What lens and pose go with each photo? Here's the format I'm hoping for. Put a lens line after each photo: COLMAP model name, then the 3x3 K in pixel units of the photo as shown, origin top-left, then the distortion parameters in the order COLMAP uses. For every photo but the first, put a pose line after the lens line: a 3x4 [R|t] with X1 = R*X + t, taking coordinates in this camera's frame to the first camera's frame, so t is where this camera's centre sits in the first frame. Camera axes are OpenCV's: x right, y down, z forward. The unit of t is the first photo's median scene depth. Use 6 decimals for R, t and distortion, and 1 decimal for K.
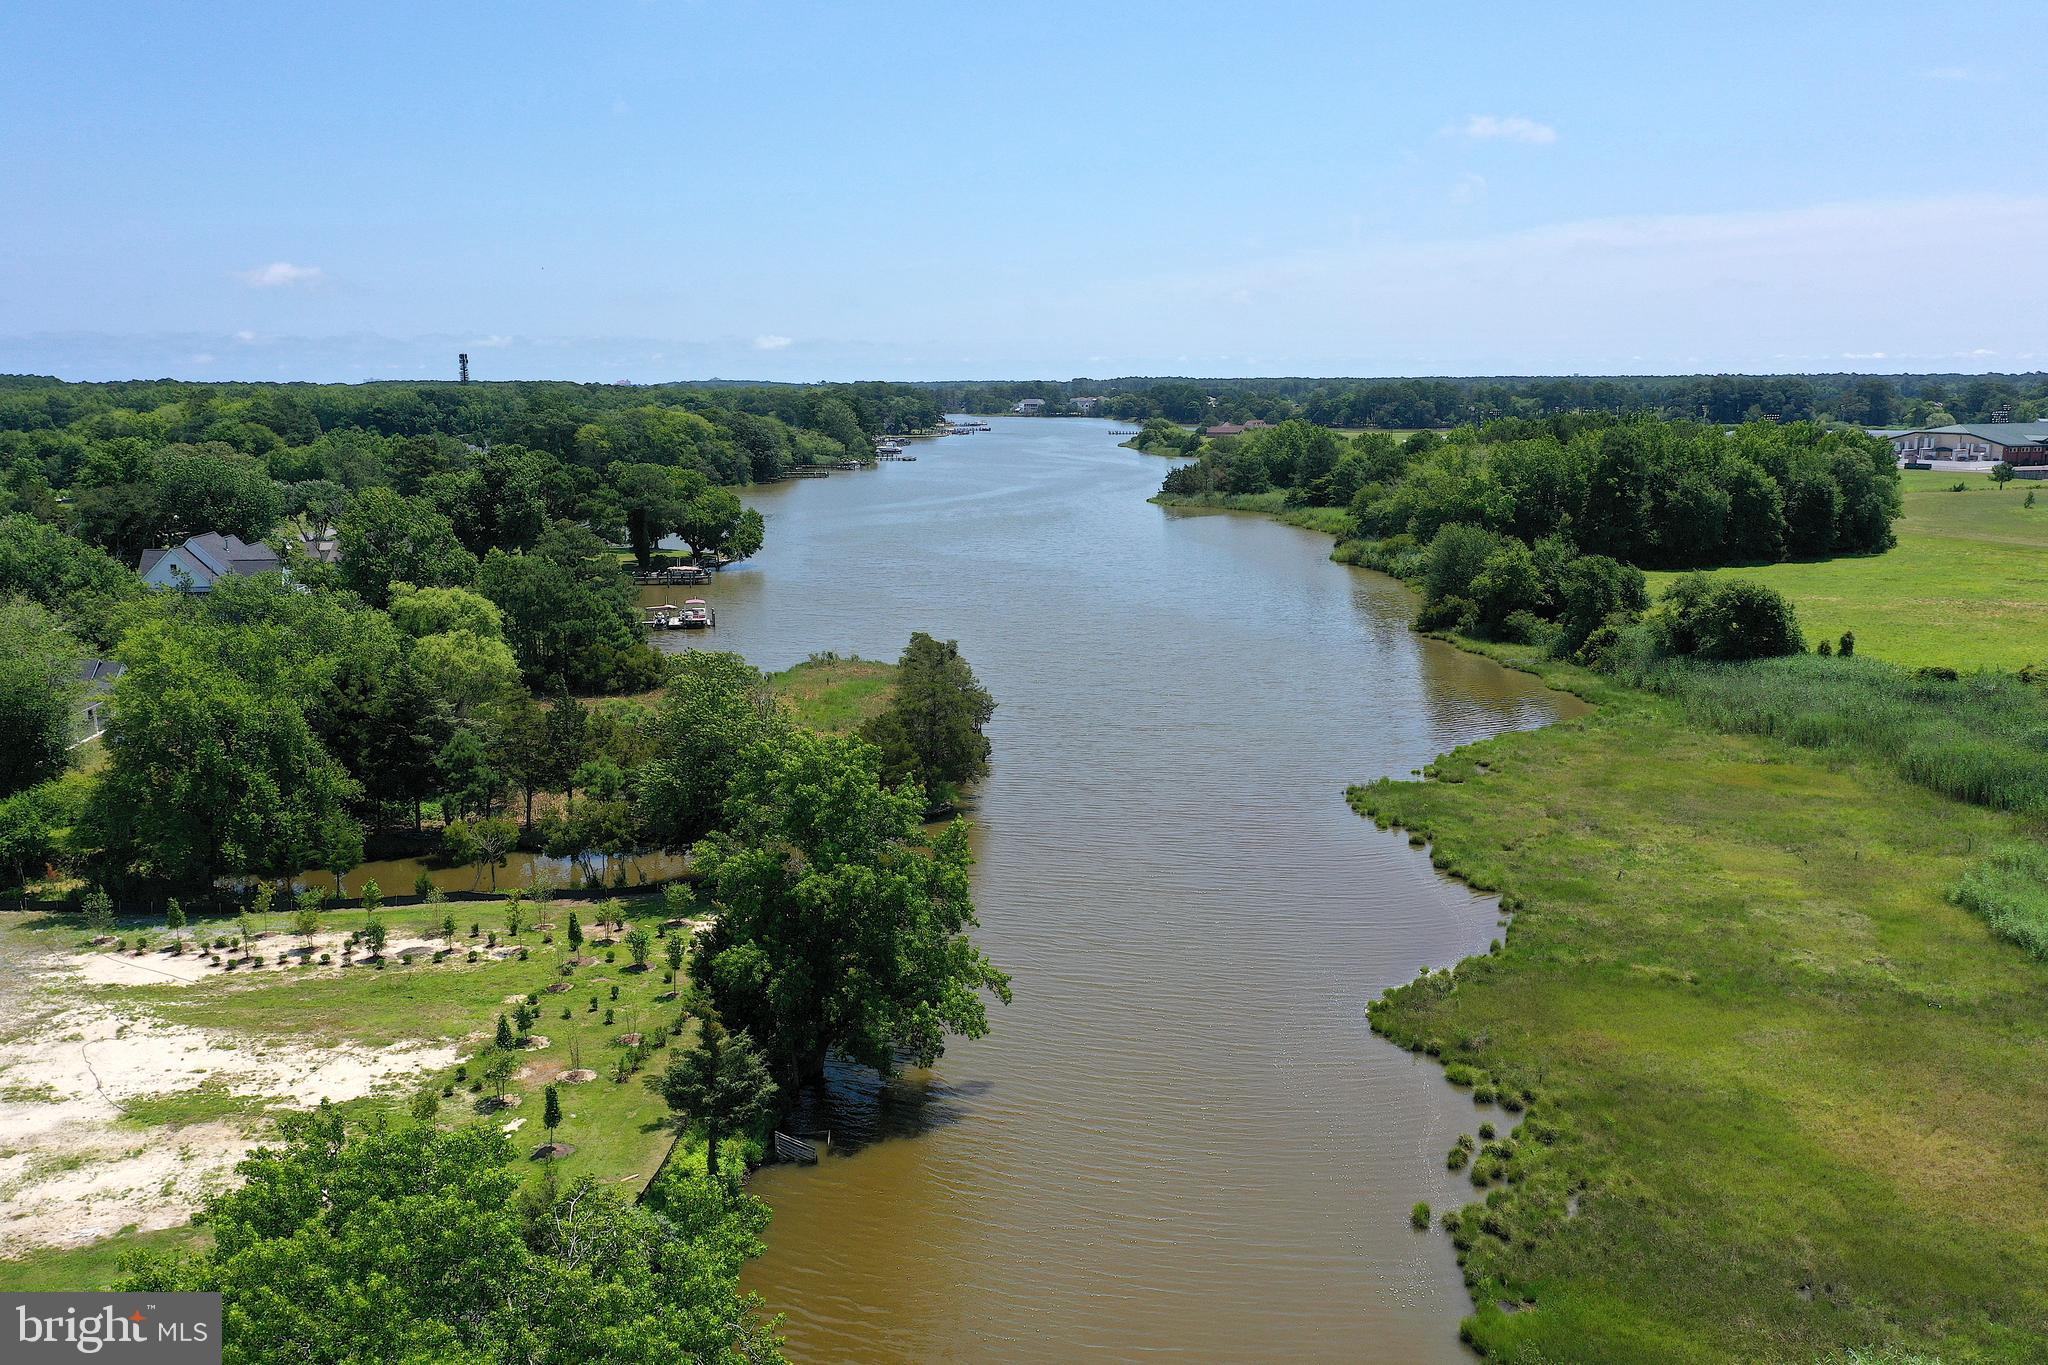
lens RADIAL K [[1648.8, 0, 1024.2], [0, 1648.8, 682.9], [0, 0, 1]] dist [0.009286, -0.003252]
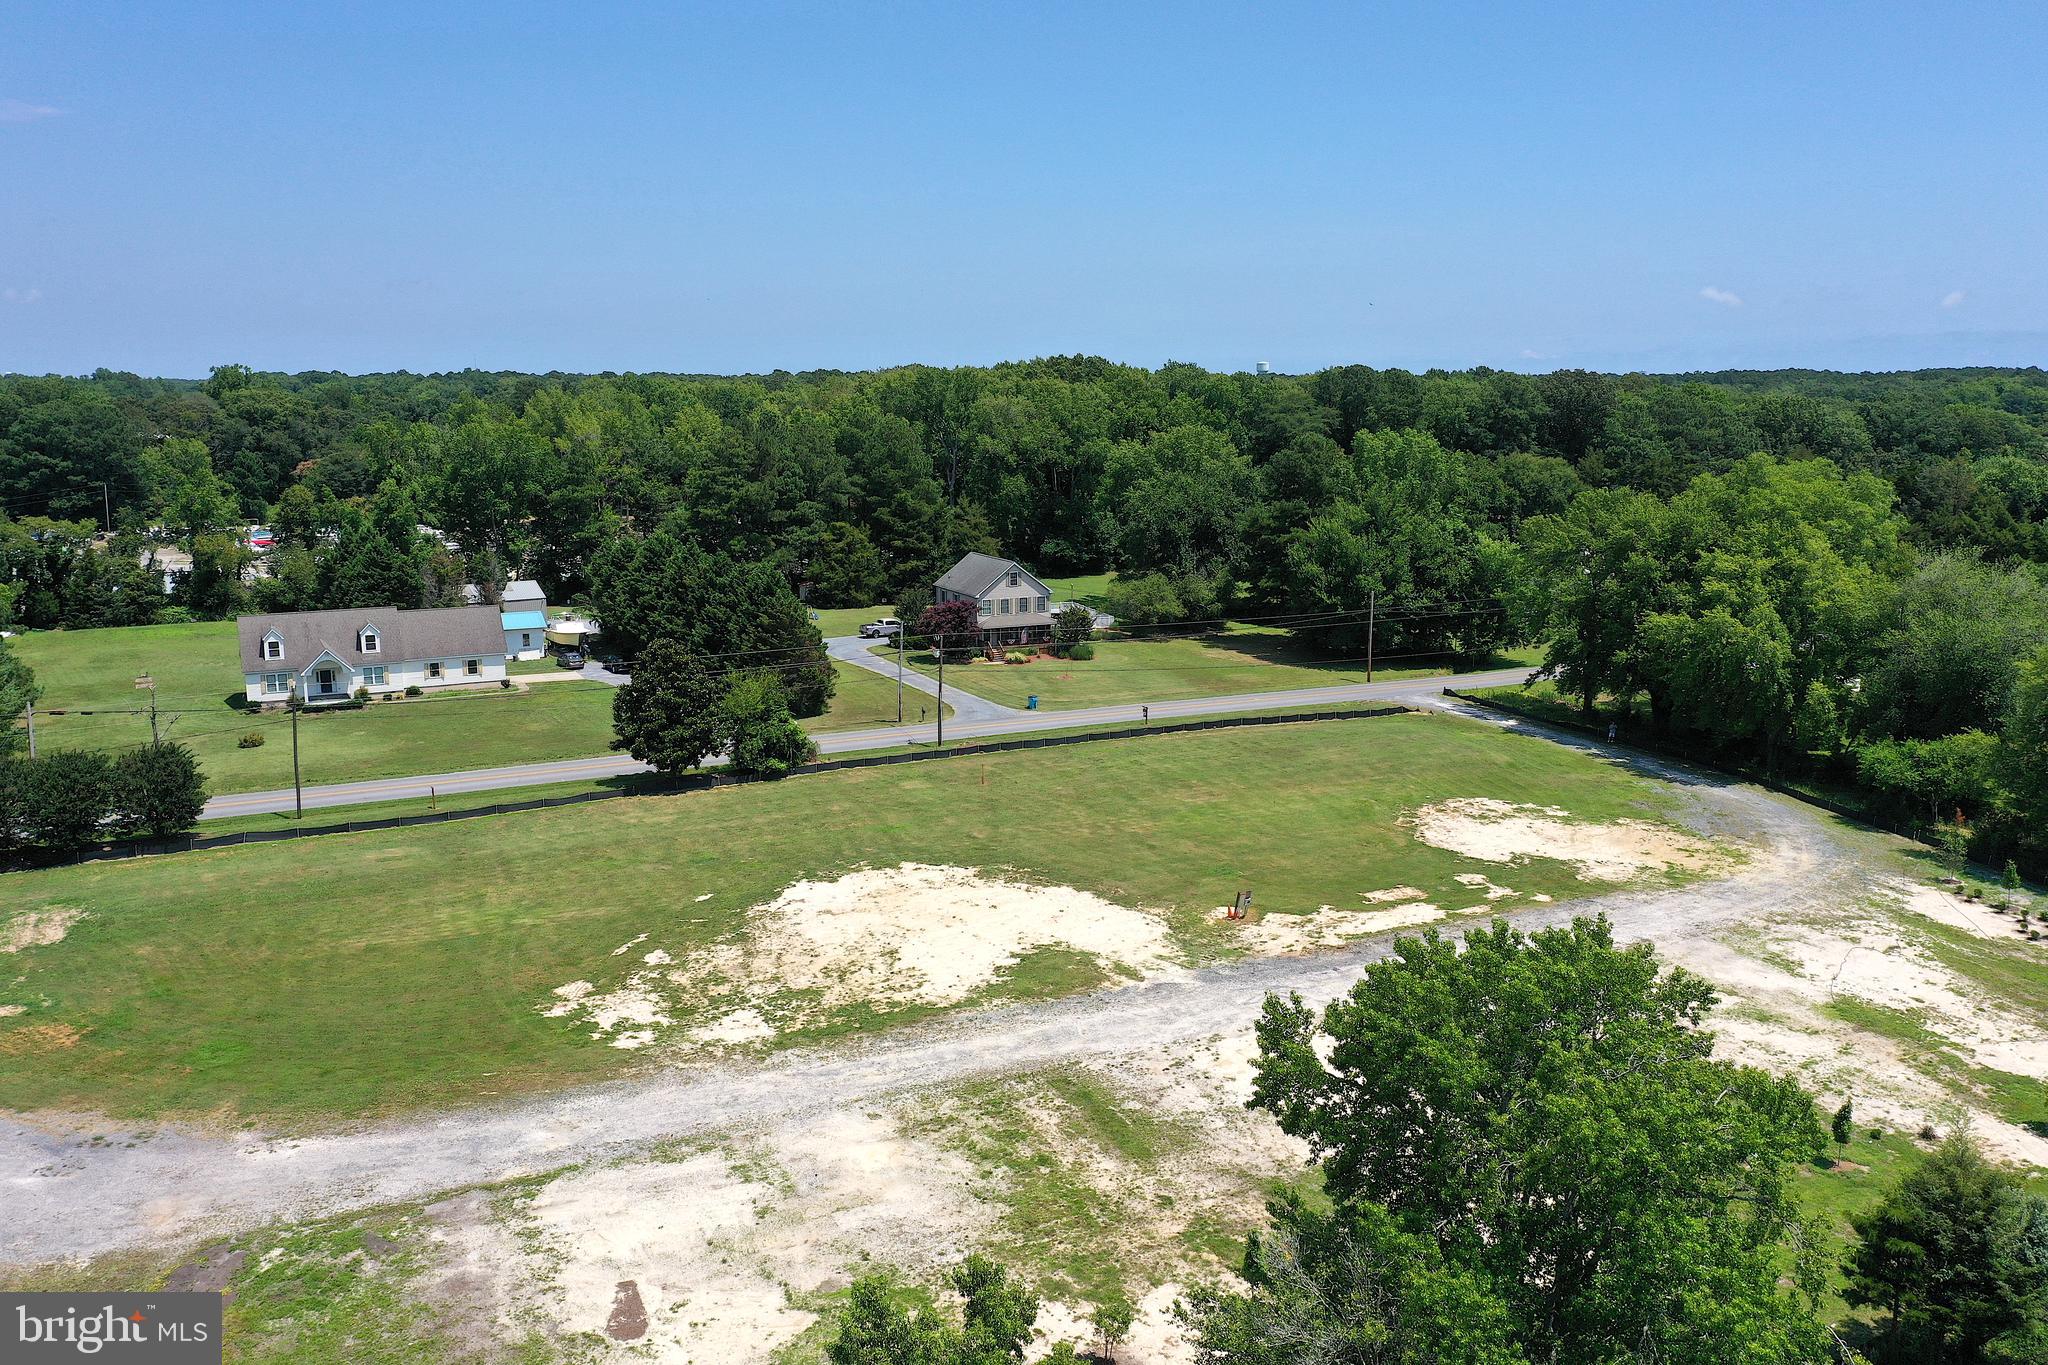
lens RADIAL K [[1648.8, 0, 1014.1], [0, 1648.8, 693.3], [0, 0, 1]] dist [0.009286, -0.003252]
pose [[0.306491, 0.181578, -0.934394, 0.291095], [-0.170282, 0.976261, 0.133860, -0.007224], [0.936519, 0.118084, 0.330135, 0.053341]]
